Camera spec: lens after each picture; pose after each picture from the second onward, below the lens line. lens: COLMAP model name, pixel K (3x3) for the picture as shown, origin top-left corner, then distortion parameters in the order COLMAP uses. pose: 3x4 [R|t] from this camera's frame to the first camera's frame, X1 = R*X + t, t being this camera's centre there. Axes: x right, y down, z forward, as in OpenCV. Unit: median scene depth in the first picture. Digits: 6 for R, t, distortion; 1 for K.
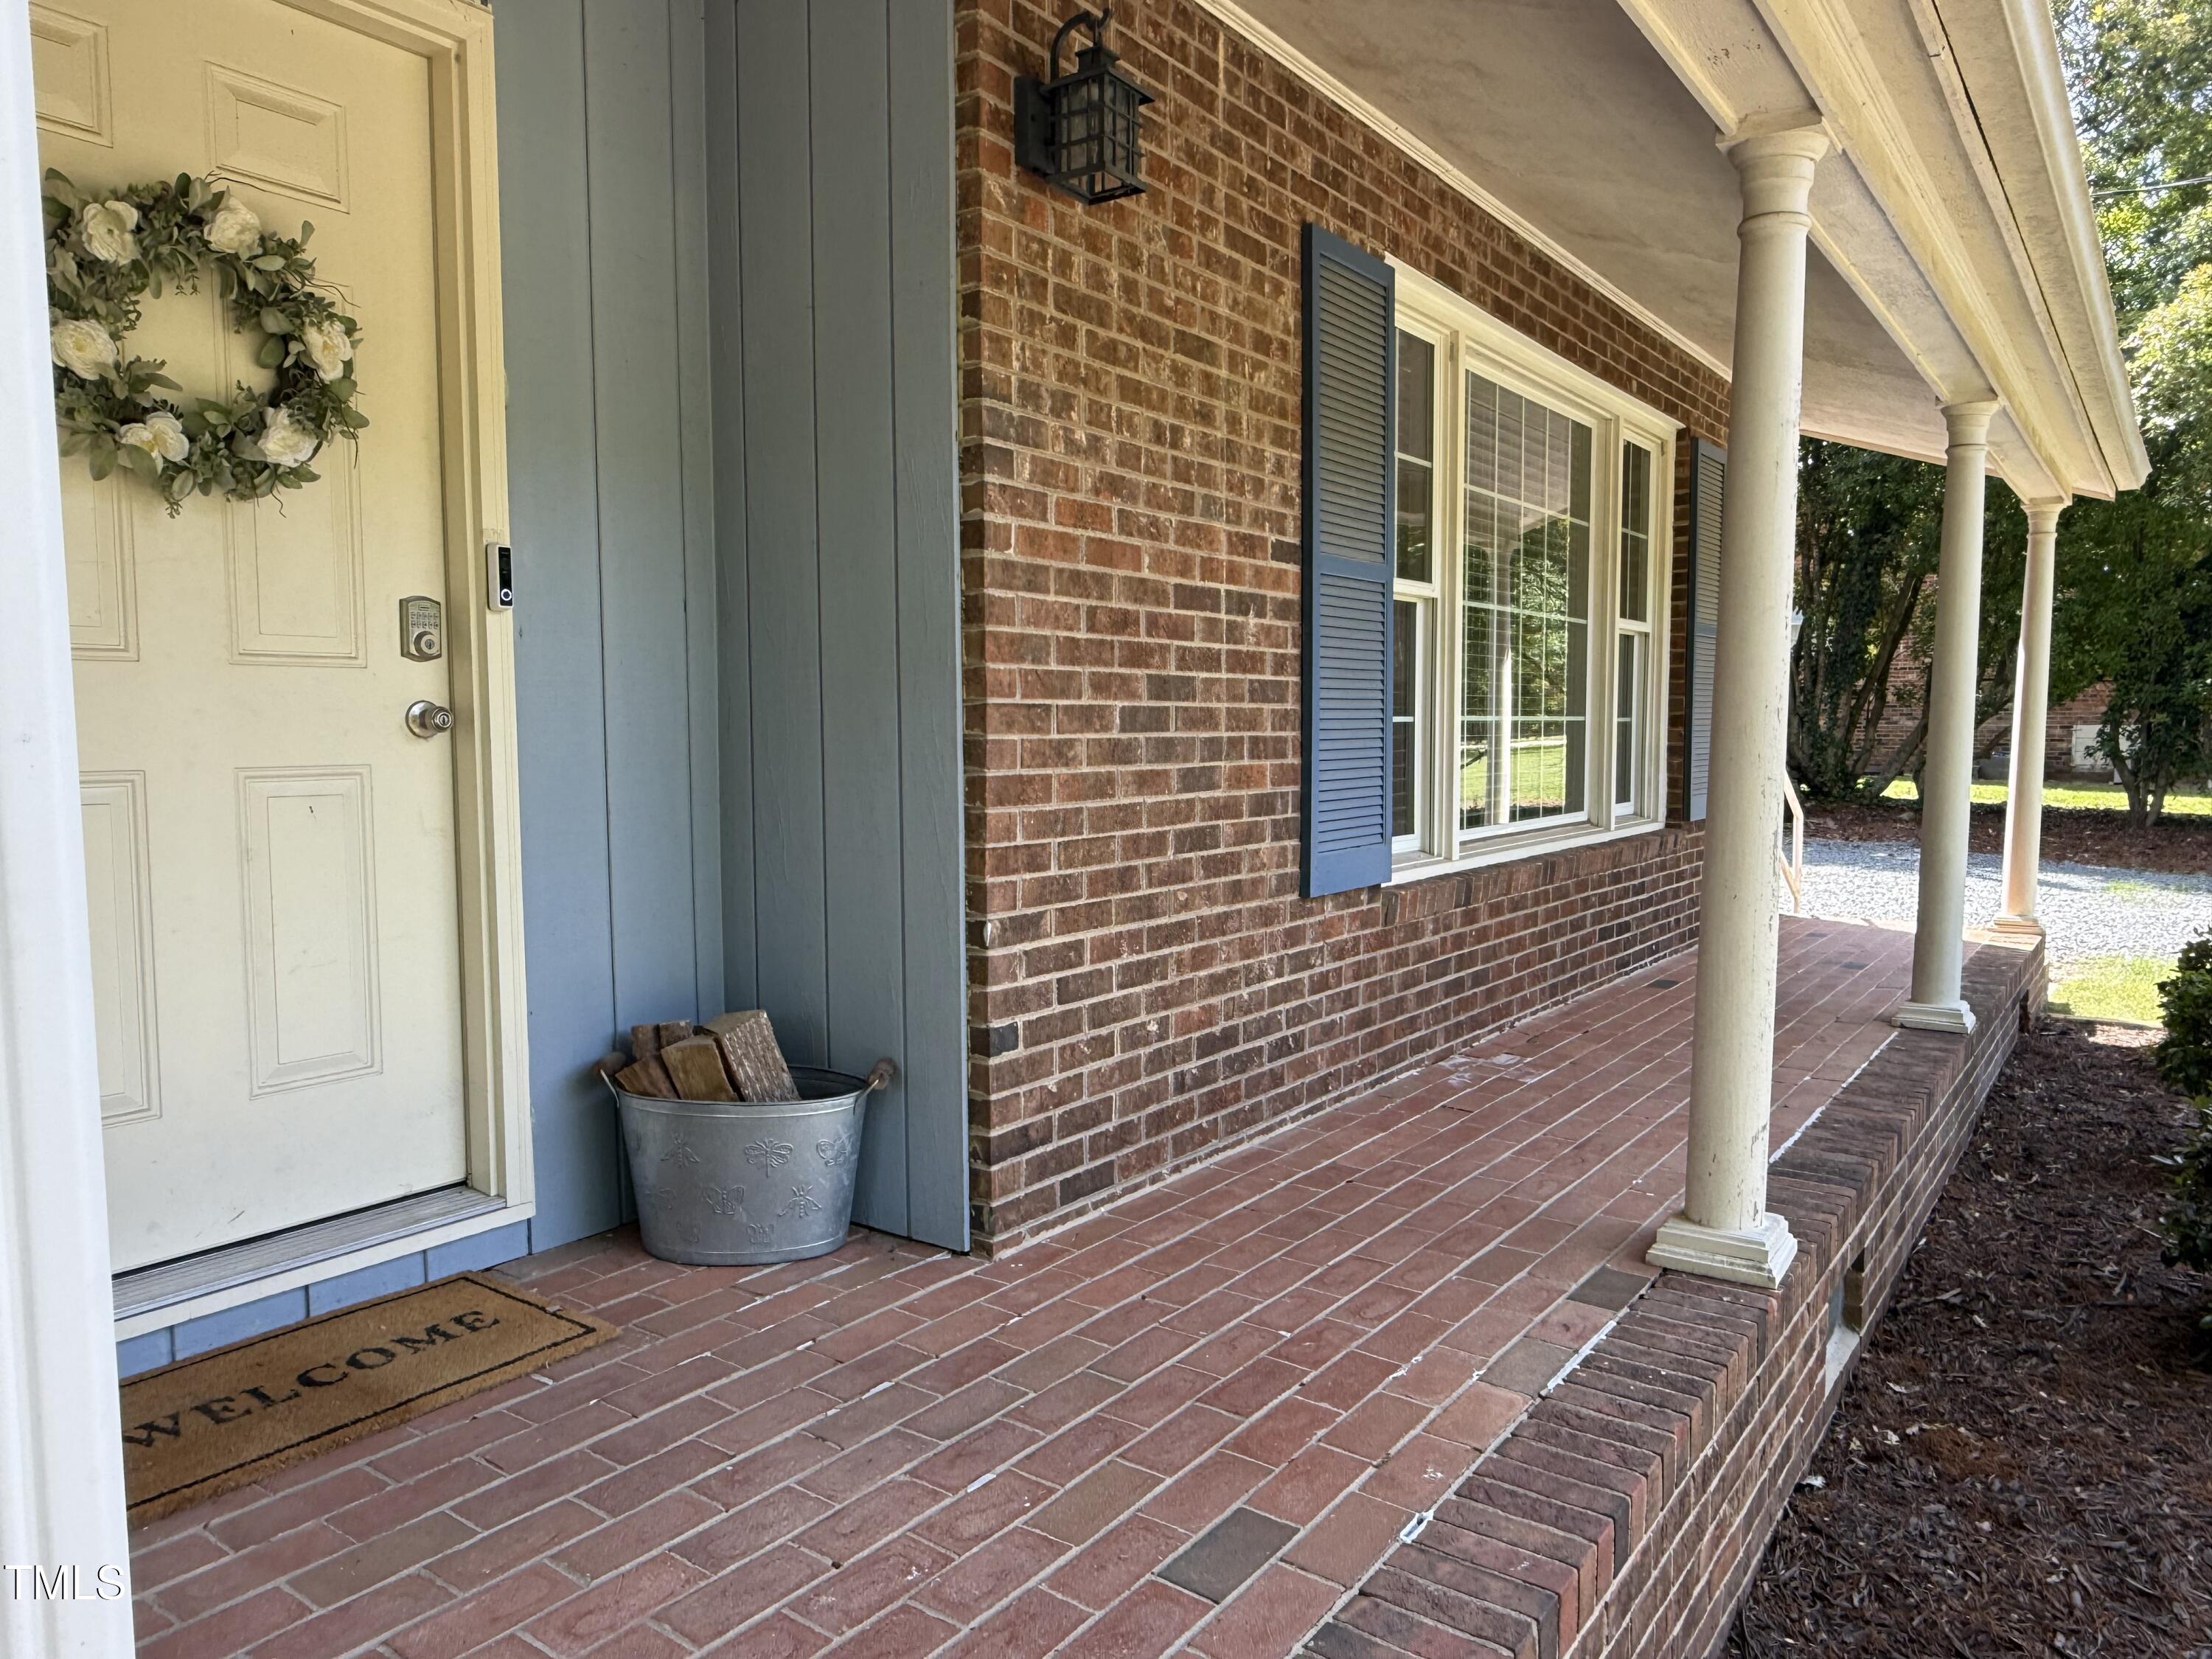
lens RADIAL K [[1503.0, 0, 1093.2], [0, 1503.0, 831.6], [0, 0, 1]] dist [-0.001995, -0.001025]
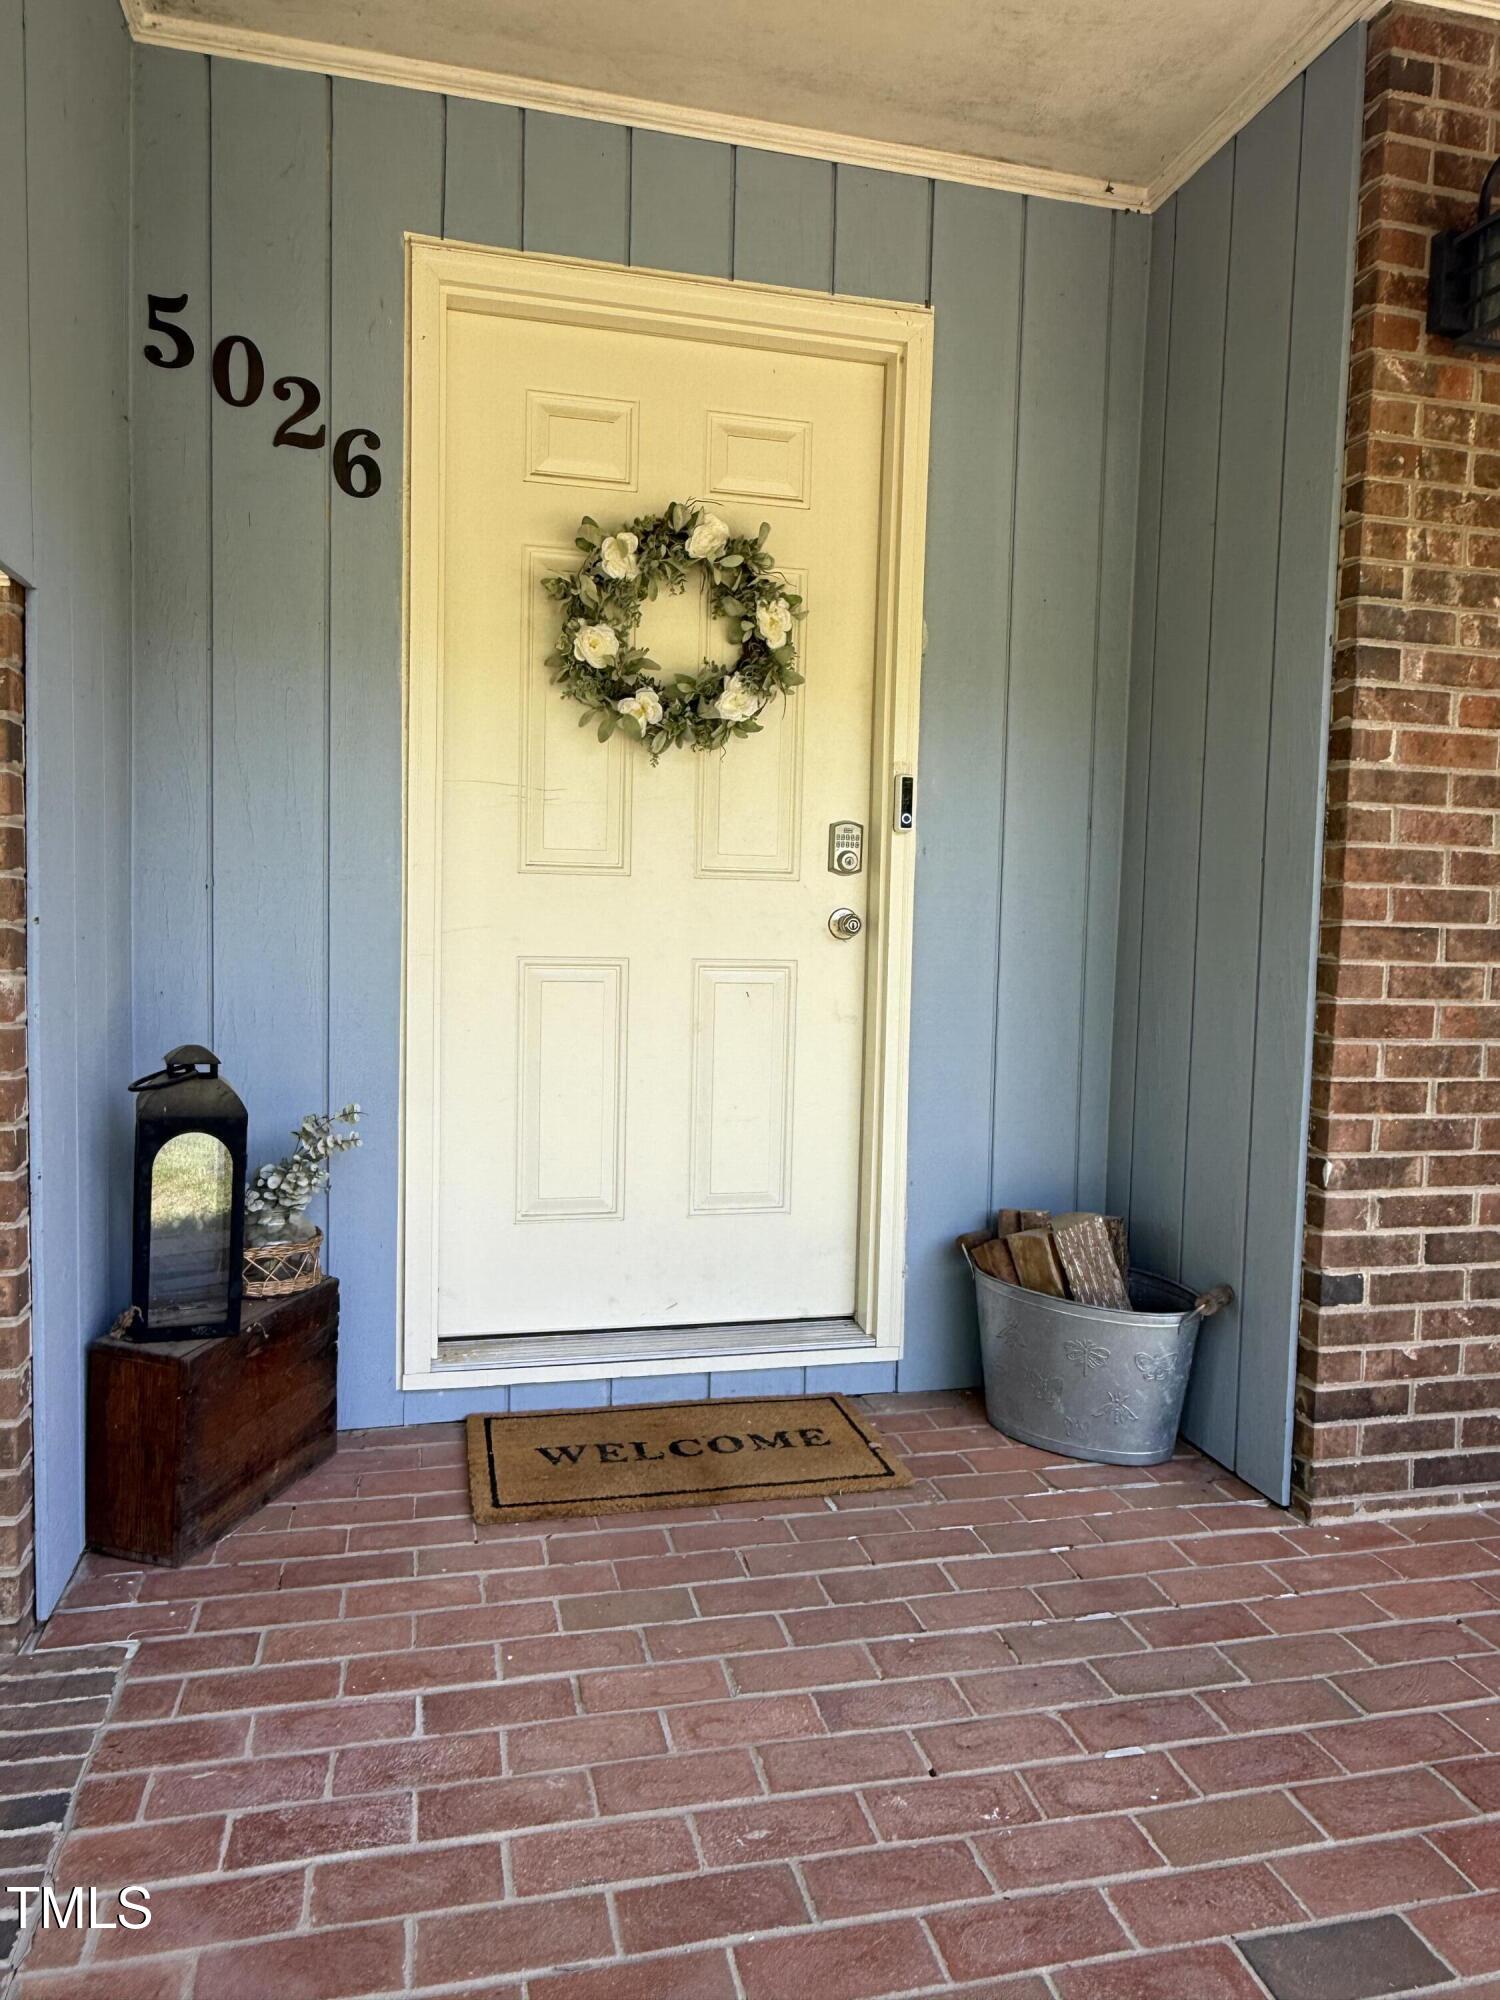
lens RADIAL K [[1358.9, 0, 751.7], [0, 1358.9, 999.0], [0, 0, 1]] dist [-0.001995, -0.001025]
pose [[0.765944, 0.067362, -0.639369, 0.192317], [-0.073526, 0.997149, 0.016974, -0.028621], [0.638689, 0.034009, 0.768713, 0.128274]]
